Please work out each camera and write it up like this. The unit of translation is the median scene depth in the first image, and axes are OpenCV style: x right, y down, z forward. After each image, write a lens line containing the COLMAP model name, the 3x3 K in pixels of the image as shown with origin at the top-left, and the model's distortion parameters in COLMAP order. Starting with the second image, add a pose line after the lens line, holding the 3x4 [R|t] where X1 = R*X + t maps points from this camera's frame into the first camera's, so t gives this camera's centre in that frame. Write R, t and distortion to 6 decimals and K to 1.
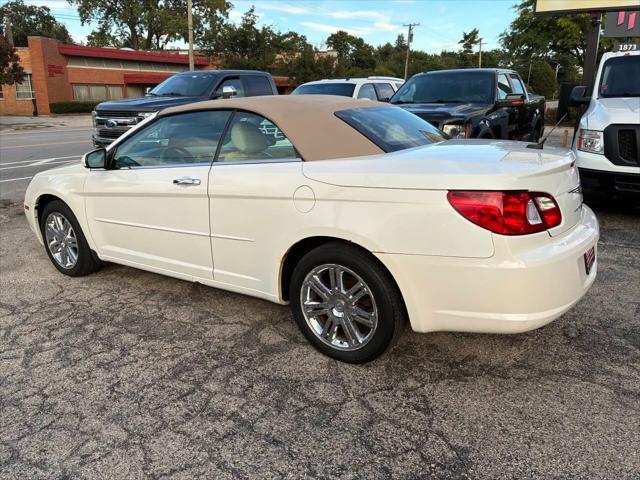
lens RADIAL K [[482.1, 0, 317.1], [0, 482.1, 235.9], [0, 0, 1]] dist [0.070791, -0.090226]
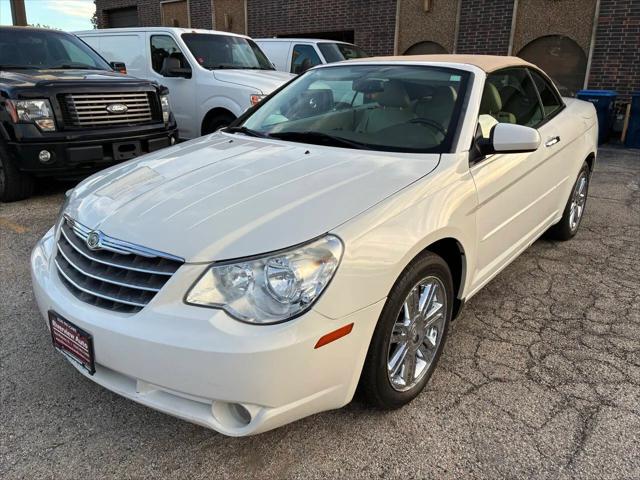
lens RADIAL K [[482.1, 0, 320.7], [0, 482.1, 237.5], [0, 0, 1]] dist [0.070791, -0.090226]
pose [[0.083679, -0.300911, 0.949974, -1.050285], [0.260527, 0.926766, 0.270611, -0.257295], [-0.961833, 0.224849, 0.155946, 1.083781]]
